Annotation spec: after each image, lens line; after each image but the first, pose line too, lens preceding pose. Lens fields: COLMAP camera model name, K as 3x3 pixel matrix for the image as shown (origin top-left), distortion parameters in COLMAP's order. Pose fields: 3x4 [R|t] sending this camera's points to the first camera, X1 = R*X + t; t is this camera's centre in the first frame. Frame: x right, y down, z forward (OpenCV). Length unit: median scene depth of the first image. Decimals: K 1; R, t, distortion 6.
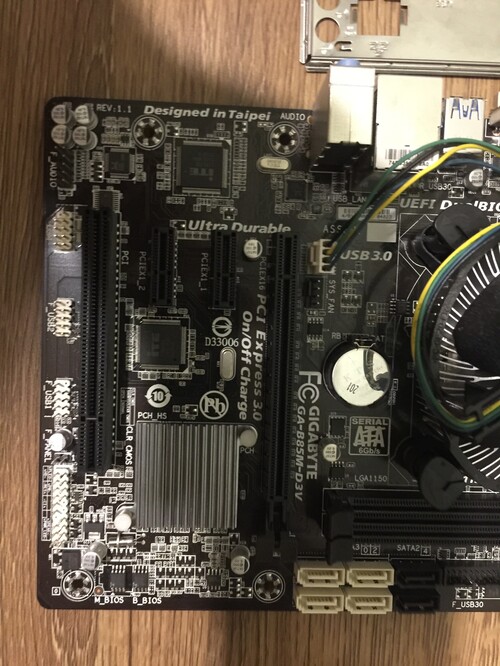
lens RADIAL K [[575.5, 0, 250.0], [0, 575.5, 333.0], [0, 0, 1]] dist [0.063886, -0.135386]
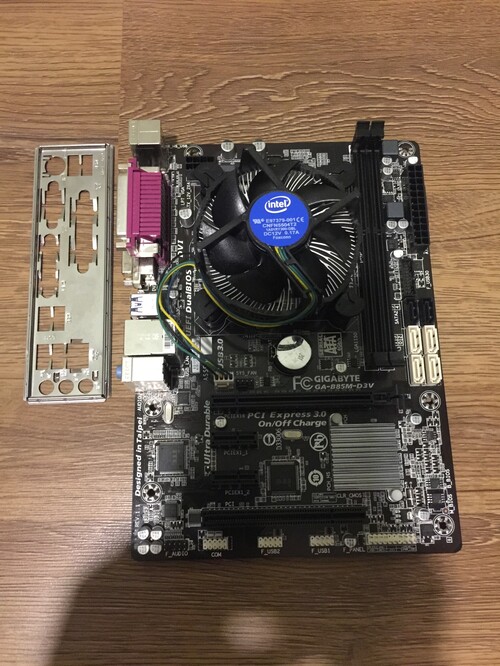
lens RADIAL K [[575.5, 0, 250.0], [0, 575.5, 333.0], [0, 0, 1]] dist [0.063886, -0.135386]
pose [[-0.058964, -0.976289, 0.208285, -0.089819], [0.997726, -0.064457, -0.019678, -0.013680], [0.032636, 0.206651, 0.977870, -0.627556]]
